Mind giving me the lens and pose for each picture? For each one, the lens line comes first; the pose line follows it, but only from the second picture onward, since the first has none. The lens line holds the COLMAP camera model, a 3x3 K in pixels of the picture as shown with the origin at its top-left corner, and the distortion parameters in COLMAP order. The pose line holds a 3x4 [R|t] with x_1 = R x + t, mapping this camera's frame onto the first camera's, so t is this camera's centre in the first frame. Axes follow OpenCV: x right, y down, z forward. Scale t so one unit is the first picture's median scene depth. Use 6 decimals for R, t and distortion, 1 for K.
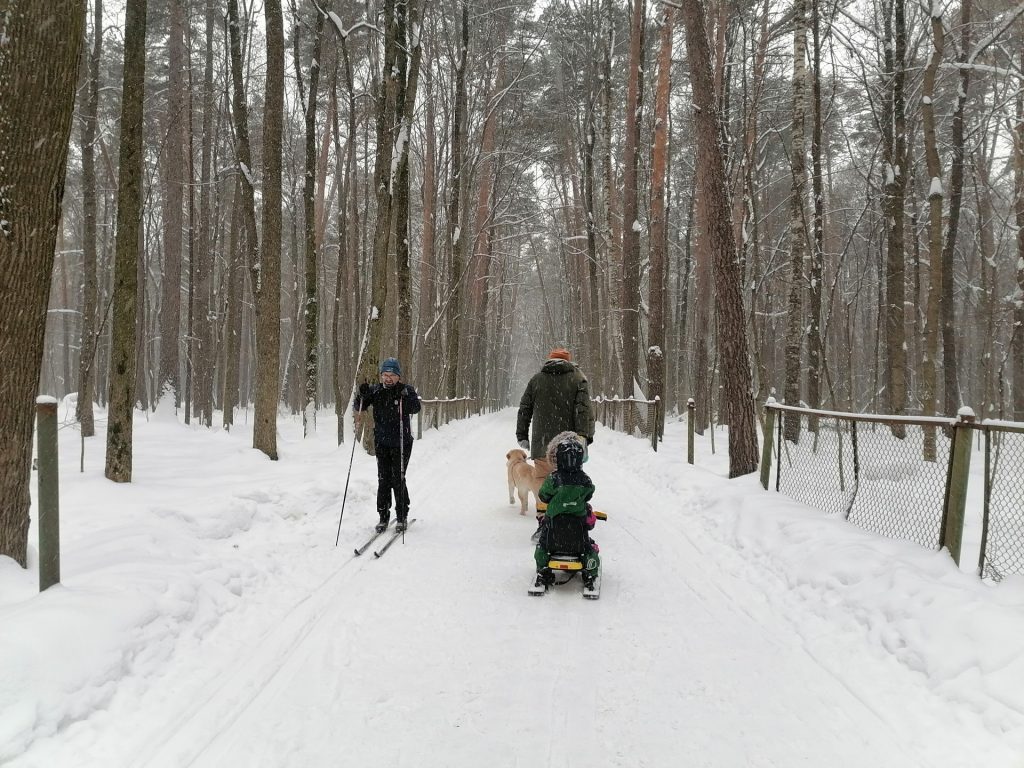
lens RADIAL K [[758.4, 0, 442.7], [0, 758.4, 399.5], [0, 0, 1]] dist [0.001886, -0.001585]
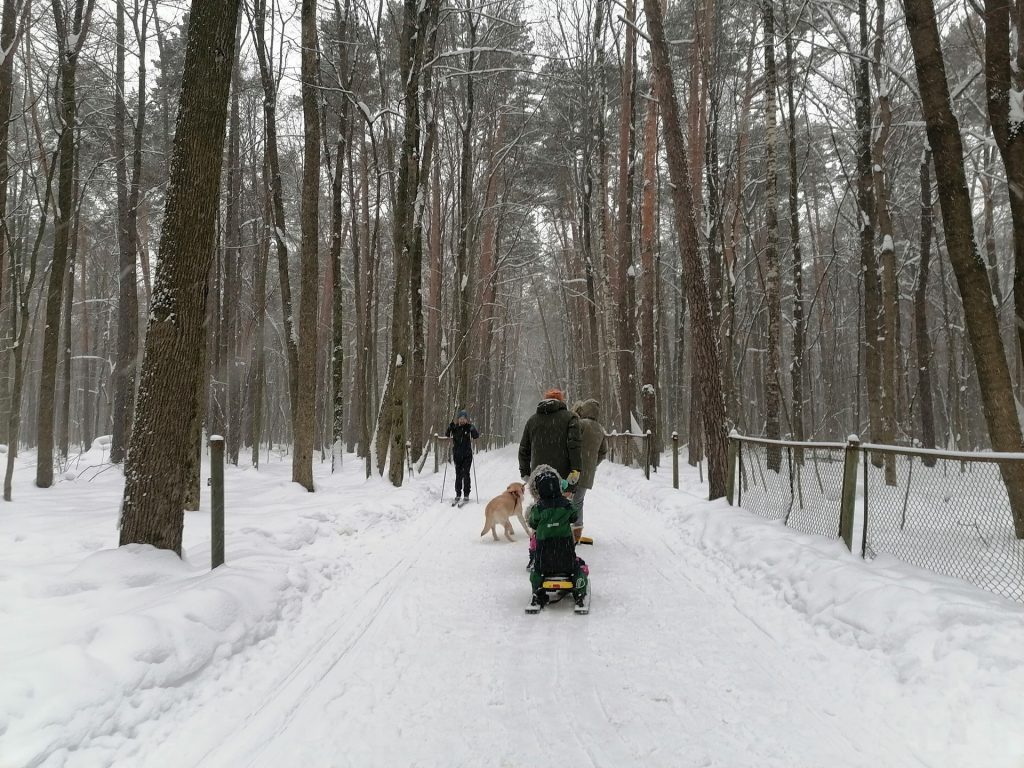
lens RADIAL K [[760.7, 0, 508.0], [0, 760.7, 405.8], [0, 0, 1]] dist [0.102906, -0.097525]
pose [[0.996624, -0.011634, 0.081273, -0.015677], [0.014913, 0.999094, -0.039856, 0.001293], [-0.080735, 0.040934, 0.995895, -0.111523]]
